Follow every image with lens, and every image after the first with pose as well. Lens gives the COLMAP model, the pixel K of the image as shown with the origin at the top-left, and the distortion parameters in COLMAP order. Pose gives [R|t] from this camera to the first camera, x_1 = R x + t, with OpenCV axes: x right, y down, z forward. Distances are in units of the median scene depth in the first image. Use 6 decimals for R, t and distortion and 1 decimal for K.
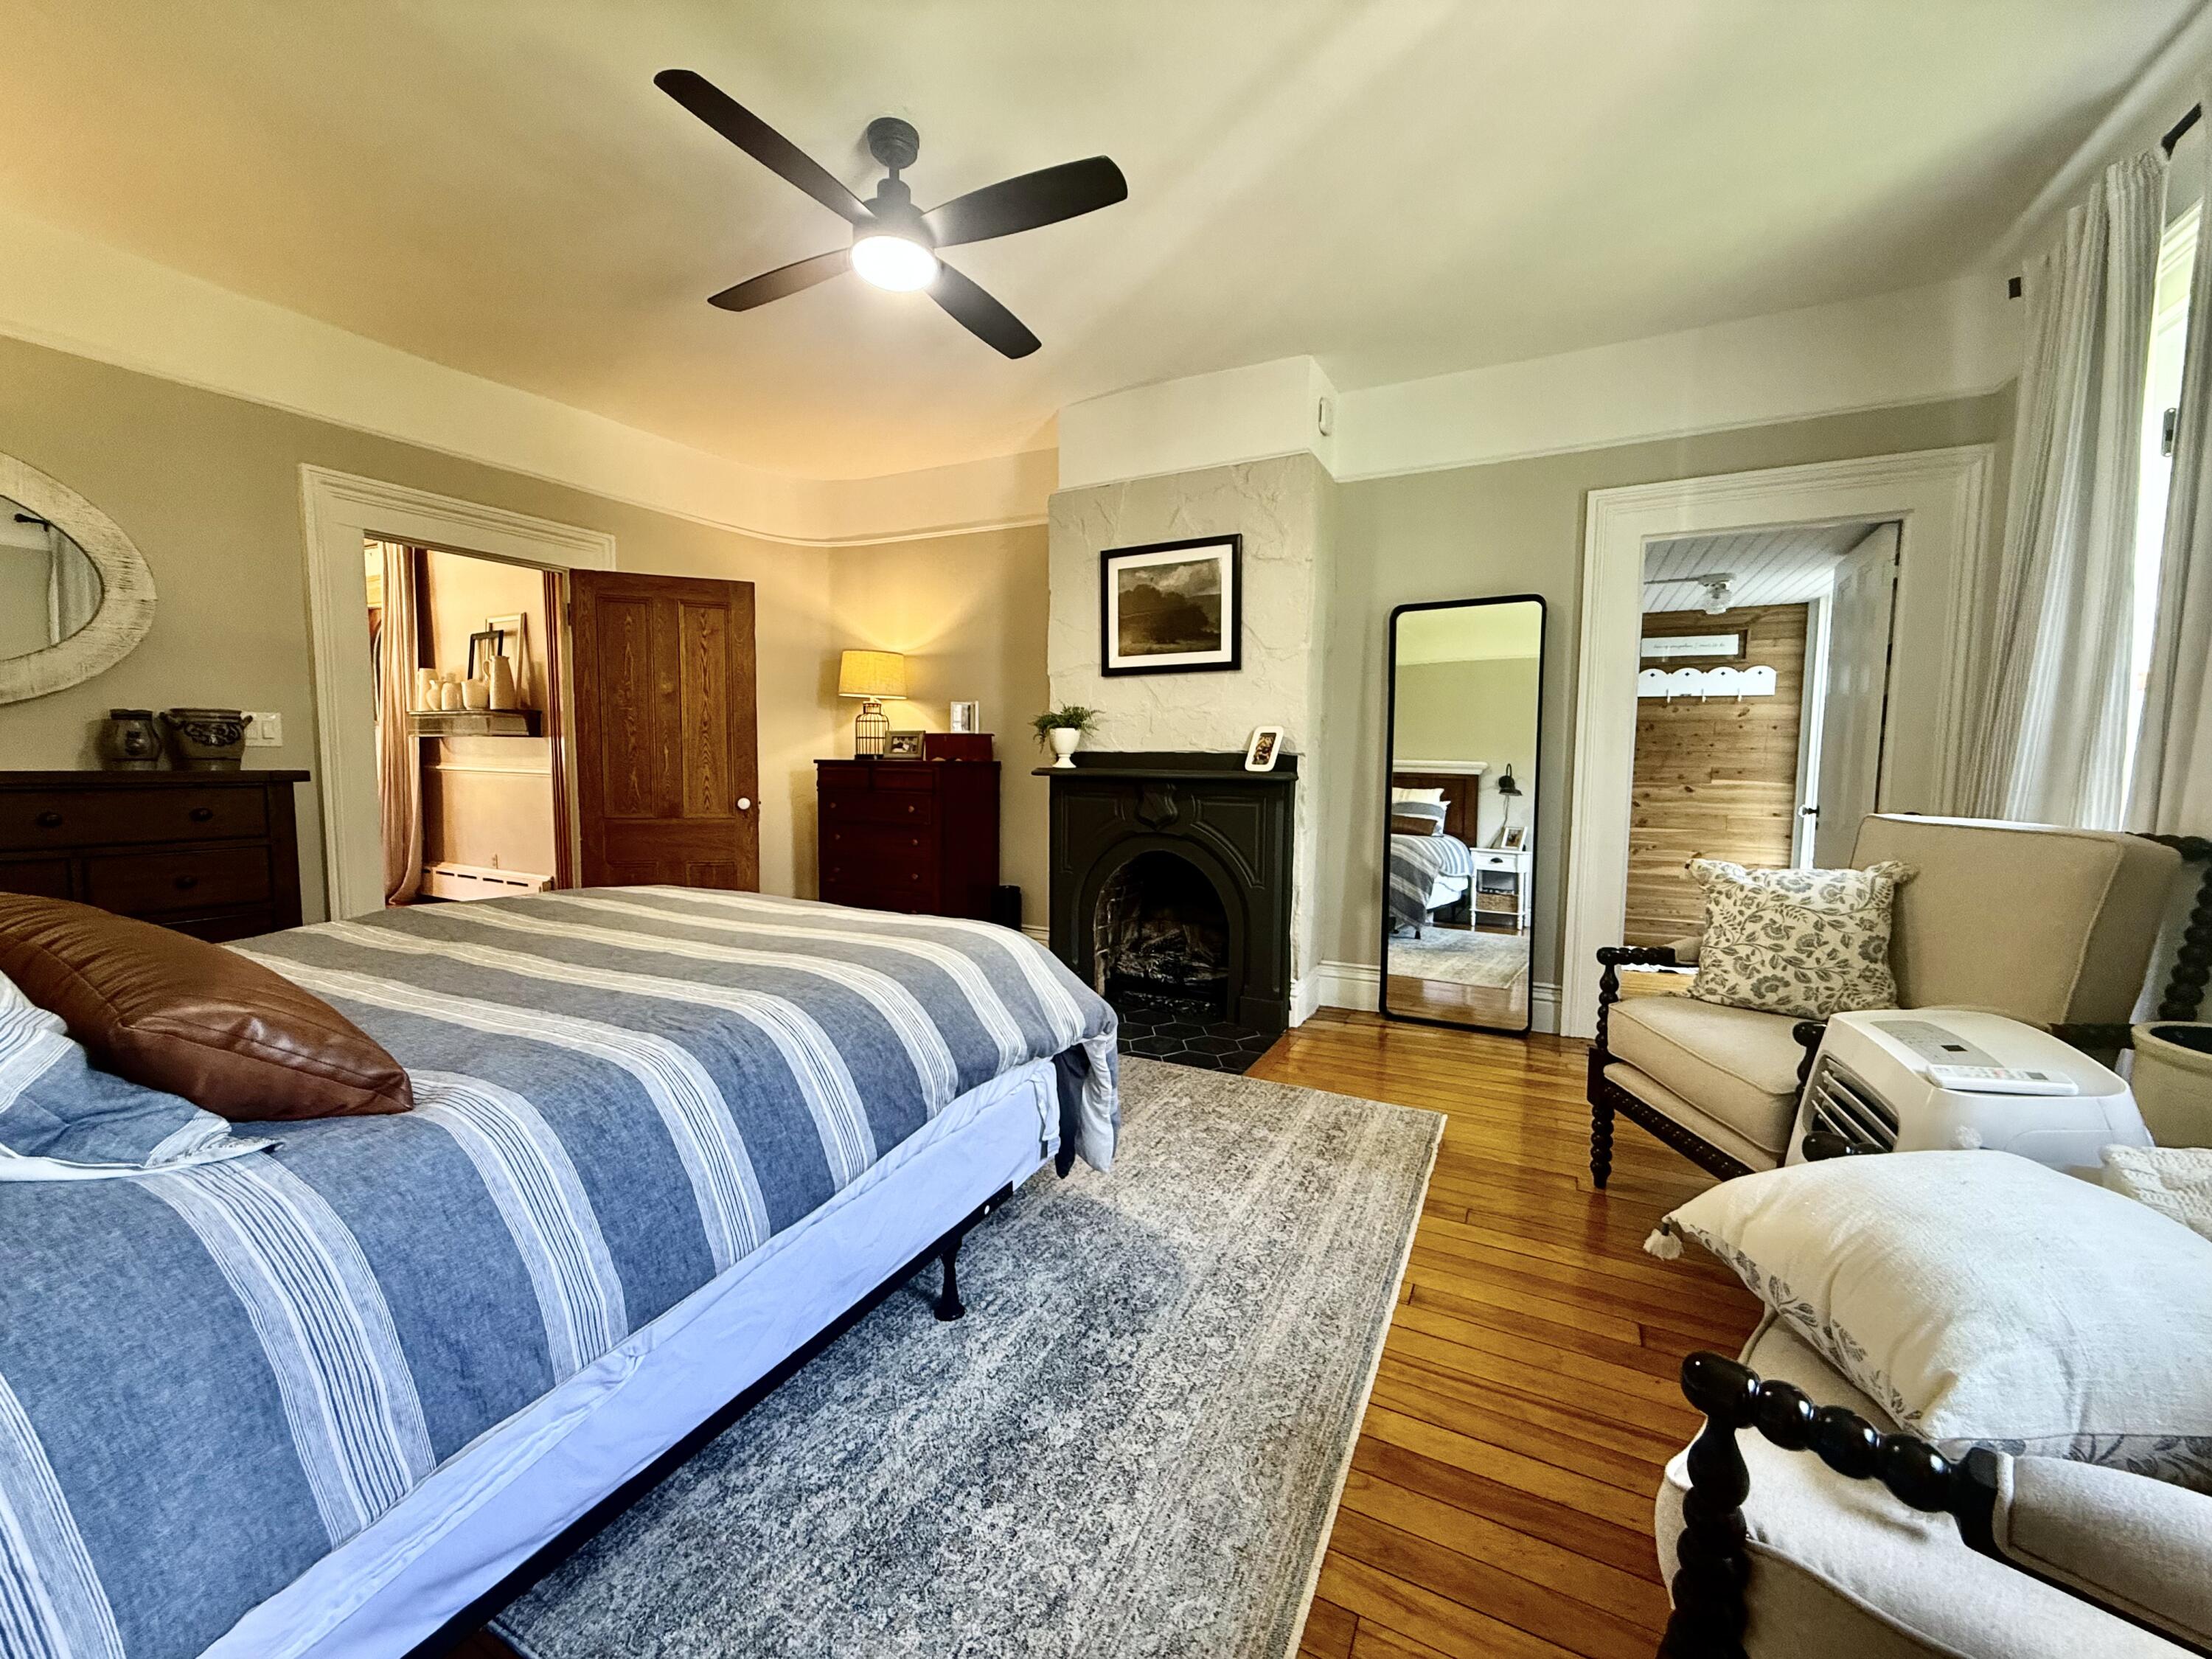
lens RADIAL K [[880.4, 0, 1099.3], [0, 880.4, 825.6], [0, 0, 1]] dist [0.000042, 0.000042]
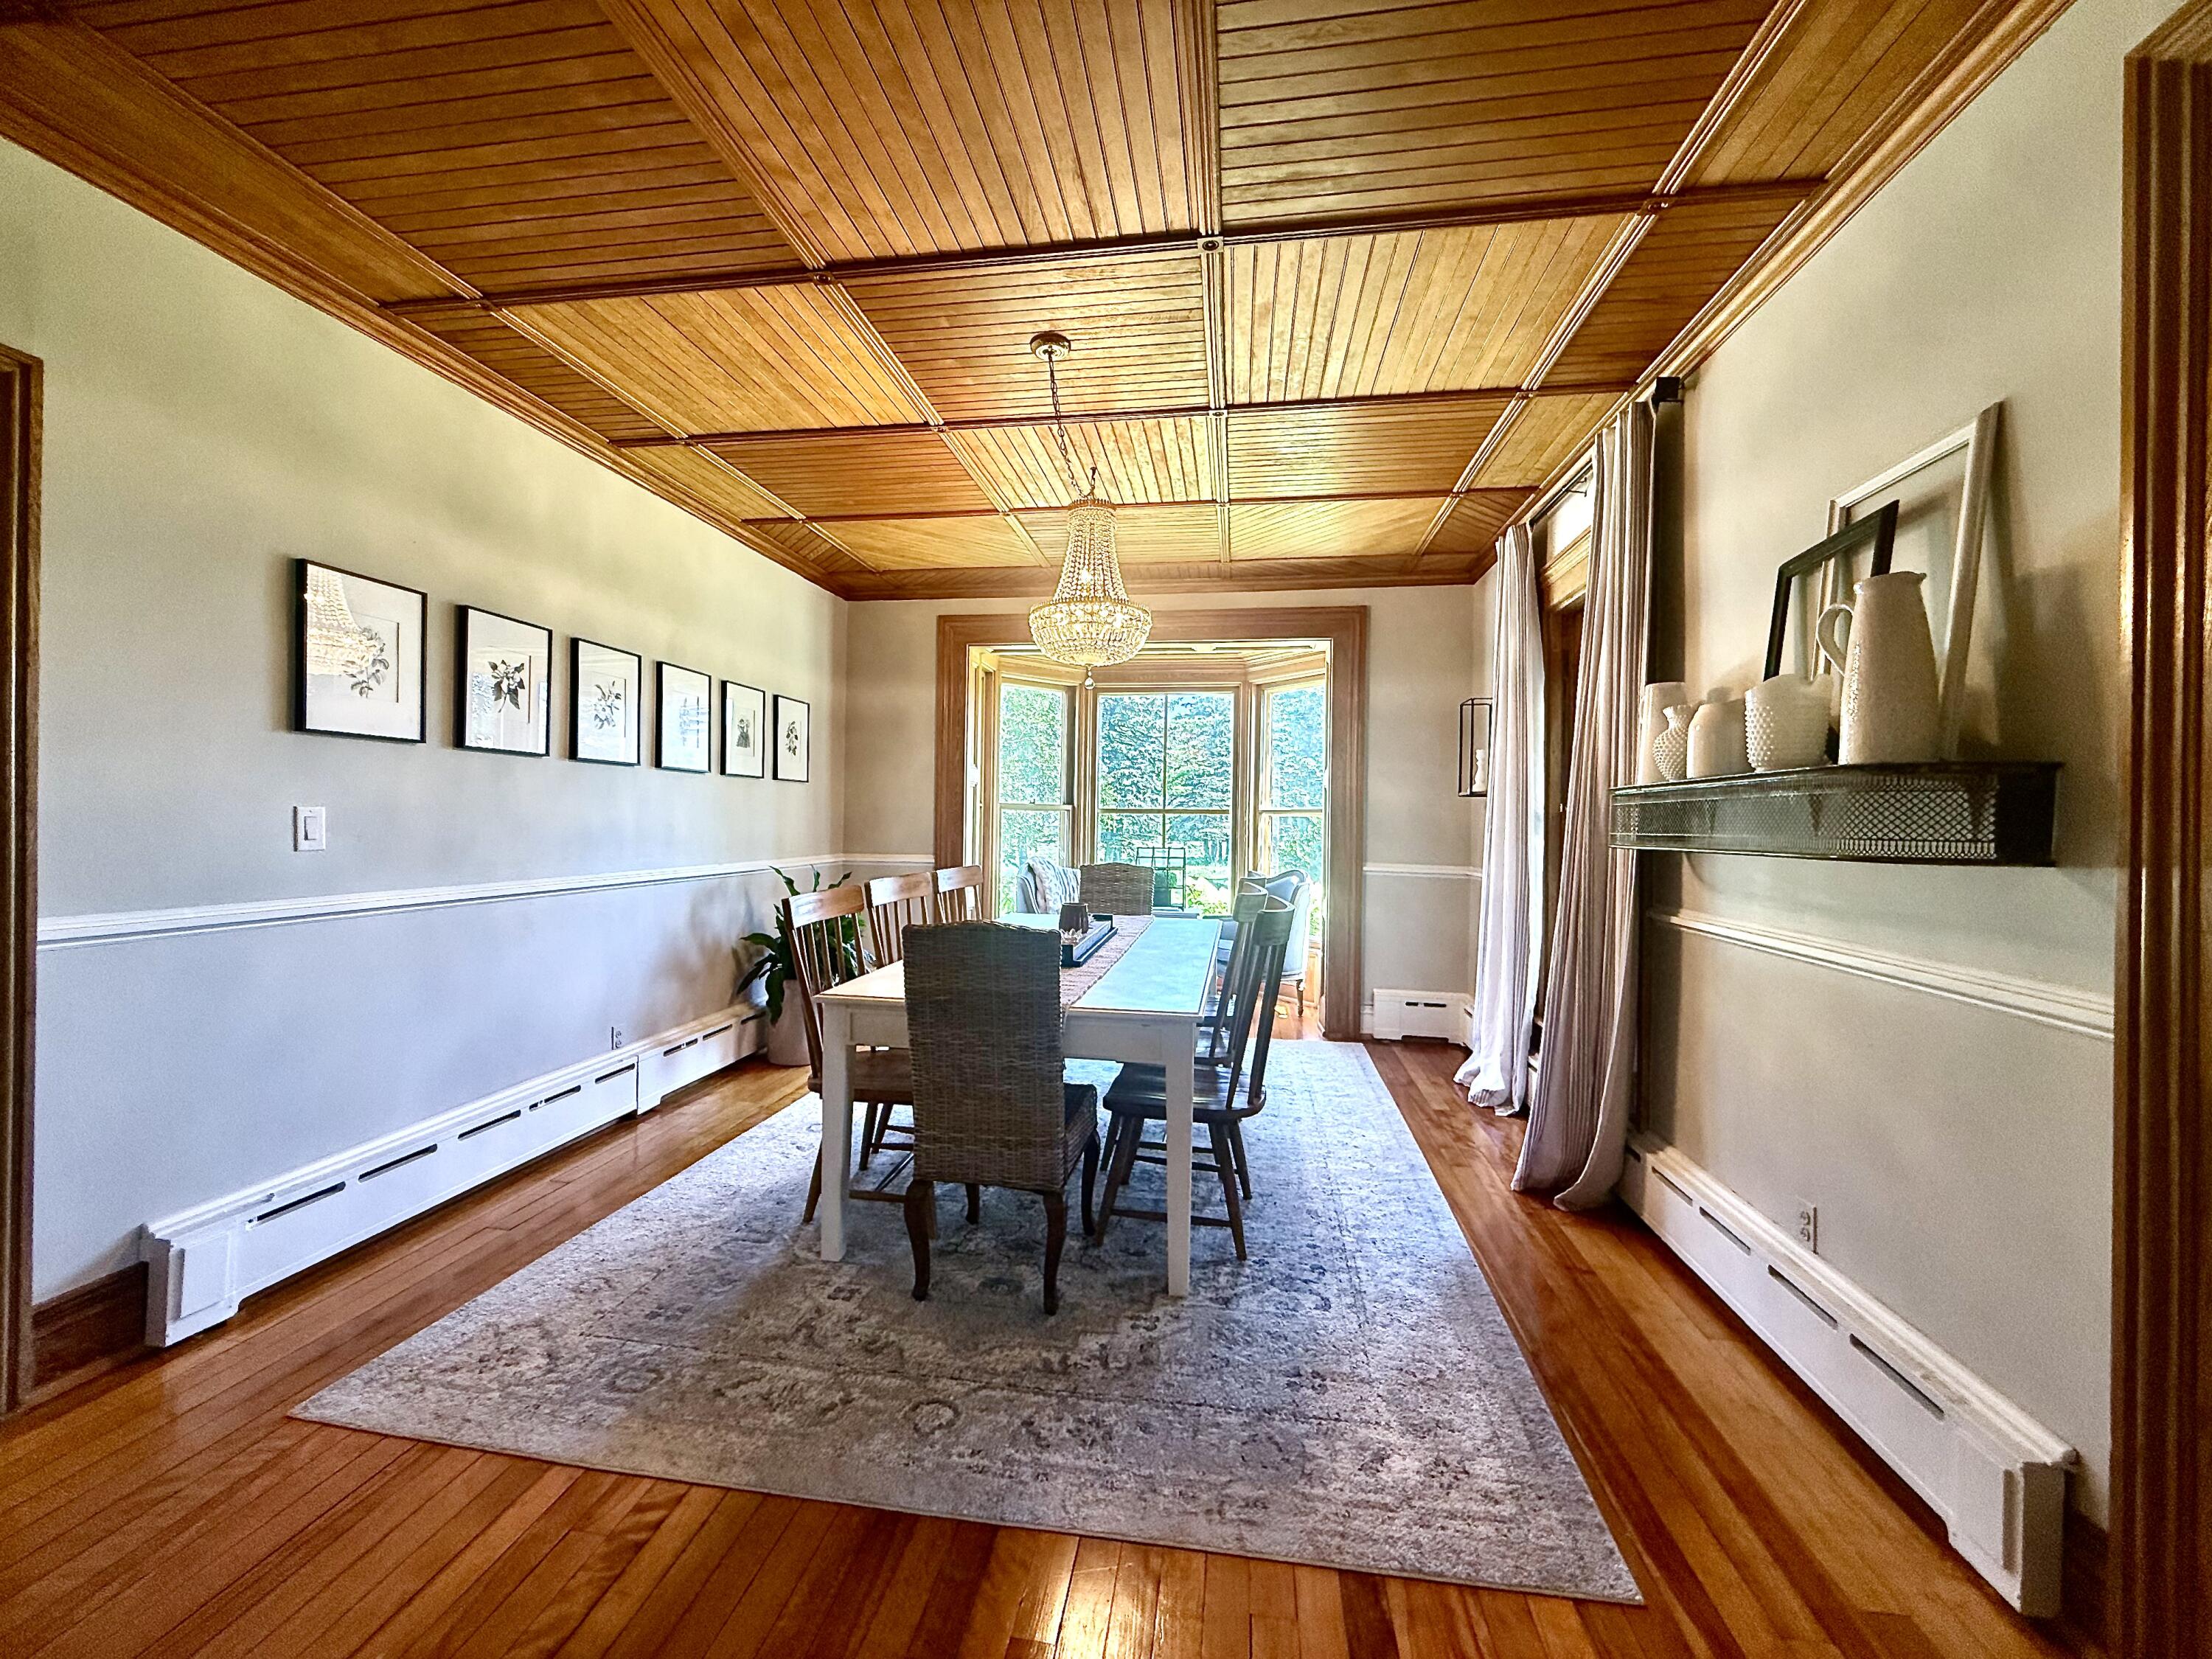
lens RADIAL K [[880.4, 0, 1099.3], [0, 880.4, 825.6], [0, 0, 1]] dist [0.000042, 0.000042]
pose [[0.309725, 0.002406, -0.950823, -0.467124], [-0.084412, 0.996118, -0.024976, -0.080673], [0.947072, 0.087997, 0.308726, 0.647640]]
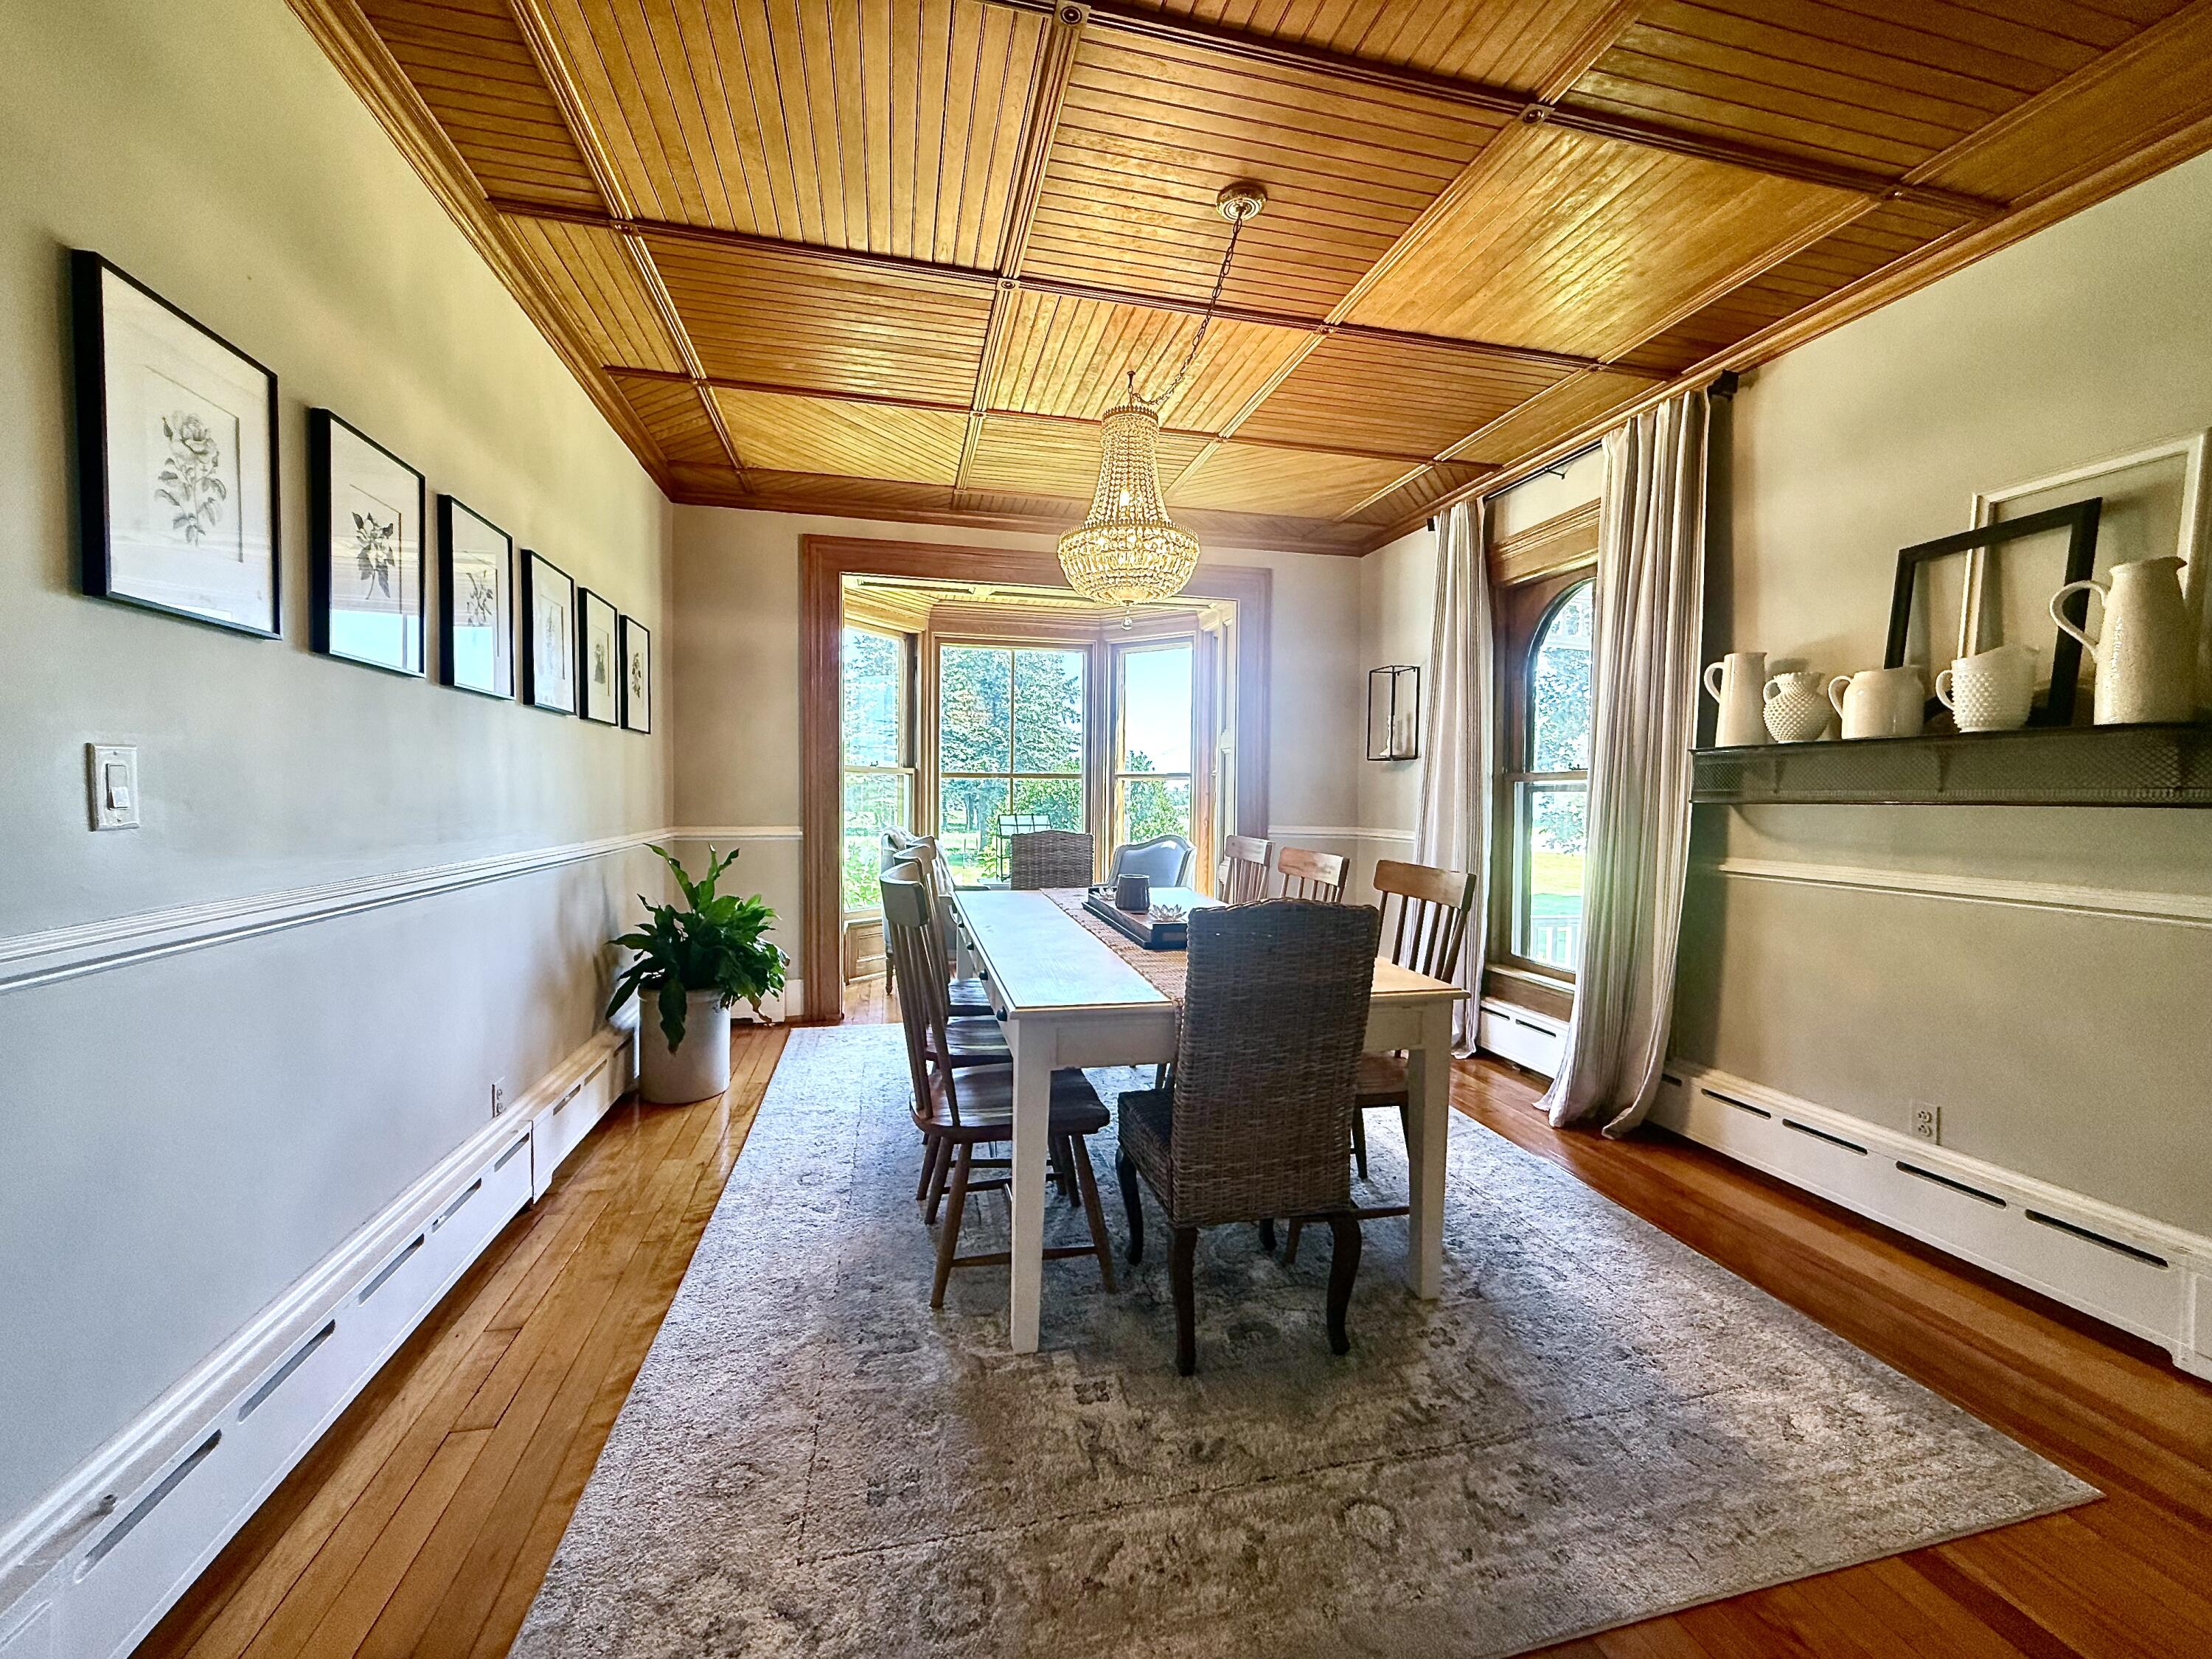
lens RADIAL K [[880.4, 0, 1099.3], [0, 880.4, 825.6], [0, 0, 1]] dist [0.000042, 0.000042]
pose [[0.646323, 0.026718, -0.762596, -0.645838], [-0.063576, 0.997798, -0.018924, -0.061203], [0.760411, 0.060714, 0.646598, 0.477728]]
